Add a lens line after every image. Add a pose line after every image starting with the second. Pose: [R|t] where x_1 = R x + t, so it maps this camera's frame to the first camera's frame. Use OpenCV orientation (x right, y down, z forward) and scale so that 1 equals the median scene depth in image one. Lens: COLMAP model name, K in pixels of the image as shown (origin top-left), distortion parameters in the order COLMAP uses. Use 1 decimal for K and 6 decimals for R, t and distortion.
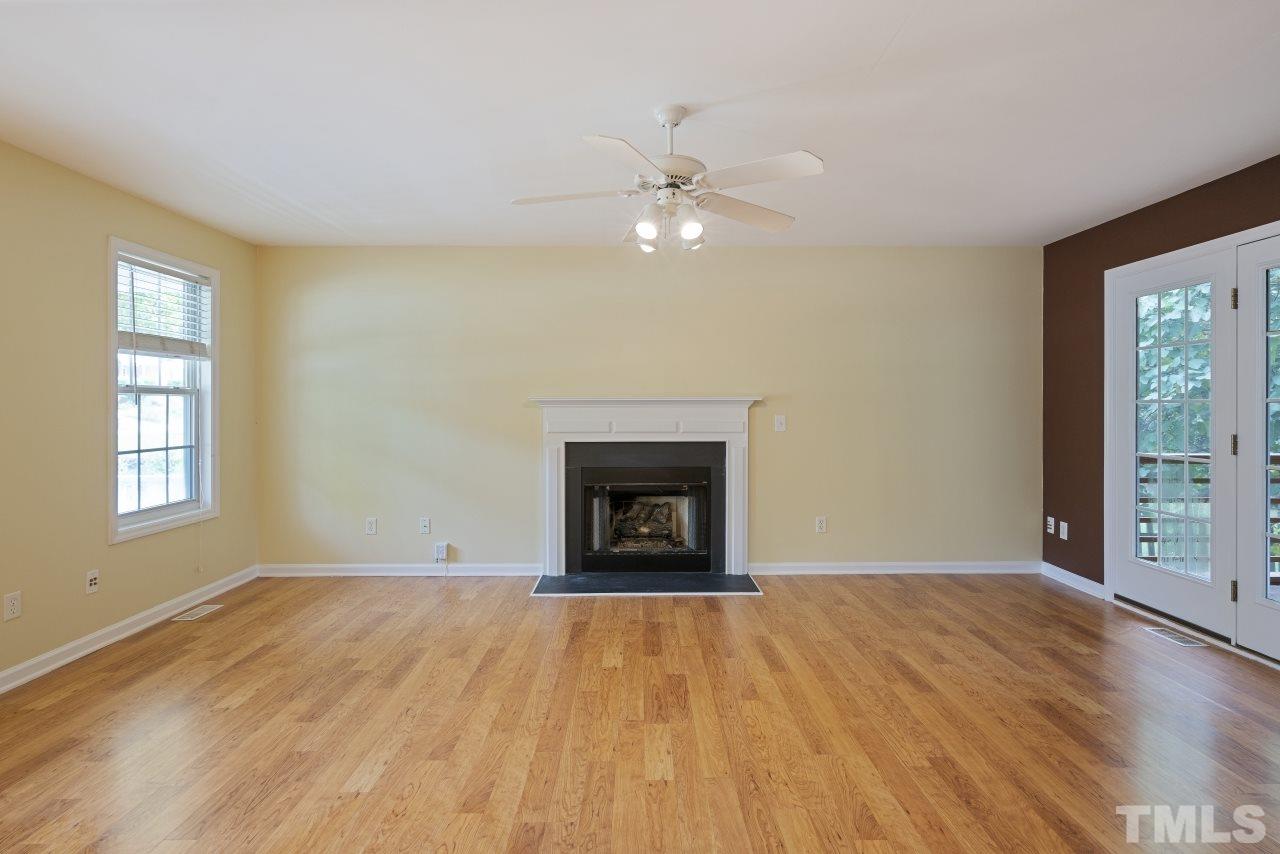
lens RADIAL K [[641.0, 0, 644.1], [0, 641.0, 407.1], [0, 0, 1]] dist [0.002677, 0.000928]
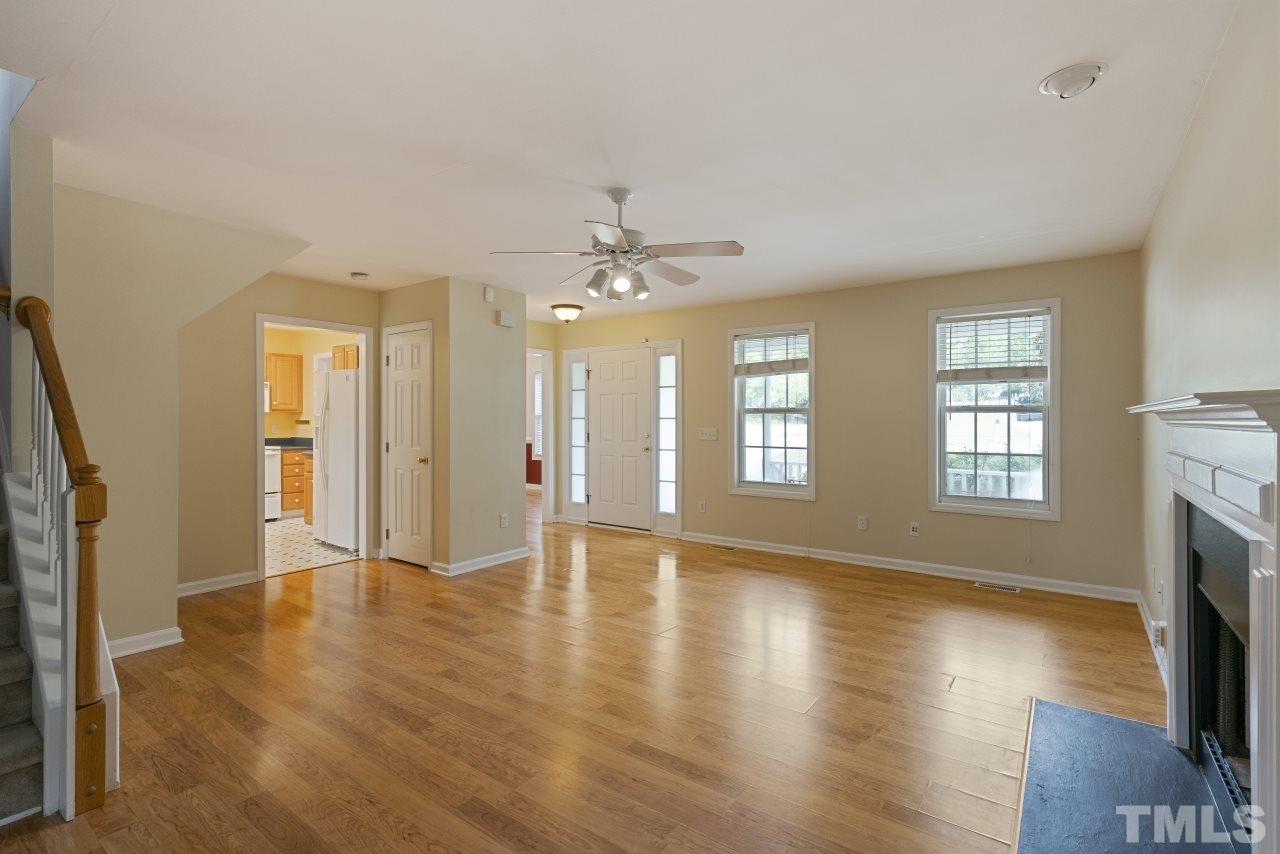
lens RADIAL K [[592.5, 0, 641.4], [0, 592.5, 416.1], [0, 0, 1]] dist [0.000680, 0.000374]
pose [[-0.596178, -0.004440, -0.802840, 0.597531], [0.000356, 0.999983, -0.005795, -0.002732], [0.802852, -0.003741, -0.596166, 1.075947]]
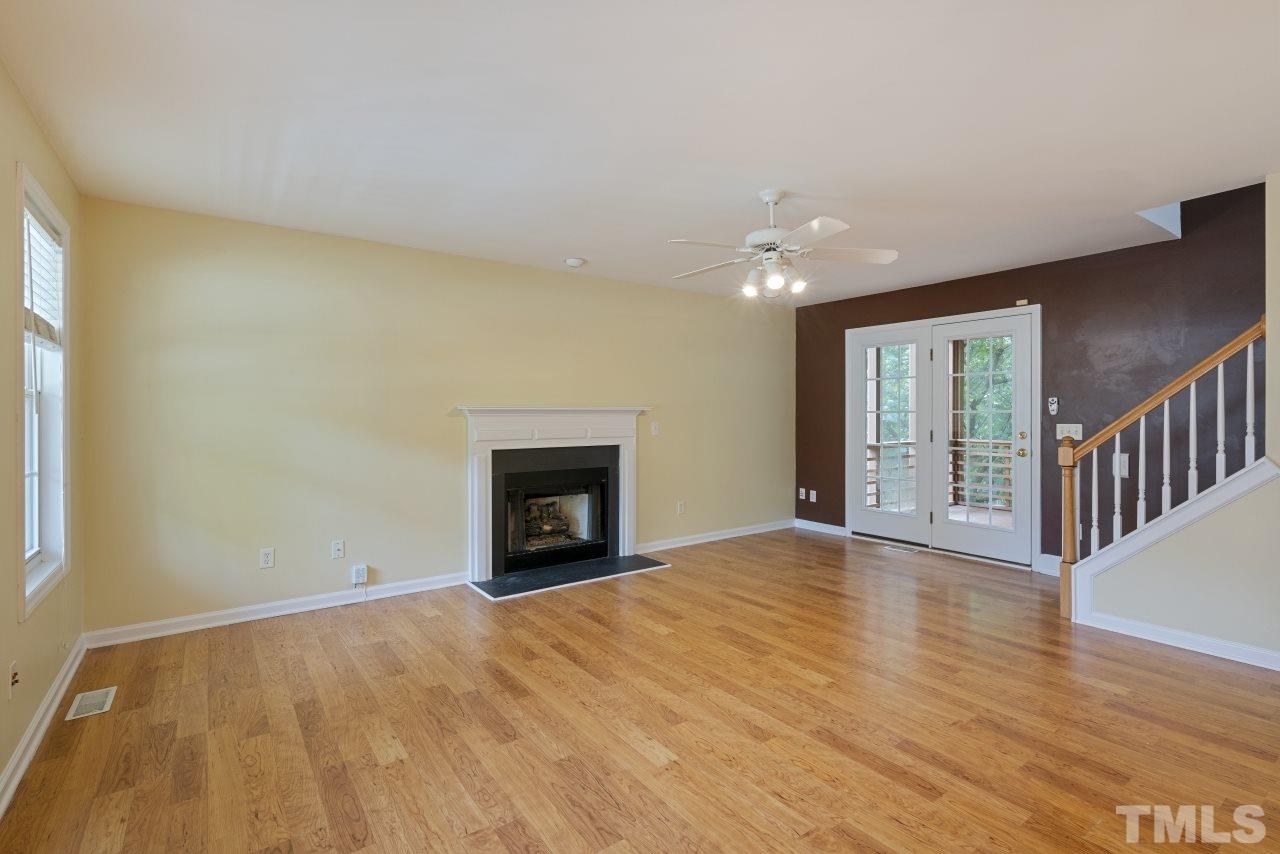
lens RADIAL K [[592.5, 0, 641.4], [0, 592.5, 416.1], [0, 0, 1]] dist [0.000680, 0.000374]
pose [[0.814418, -0.002117, 0.580275, -0.551278], [0.001152, 0.999997, 0.002032, -0.001588], [-0.580277, -0.000986, 0.814418, 0.097245]]
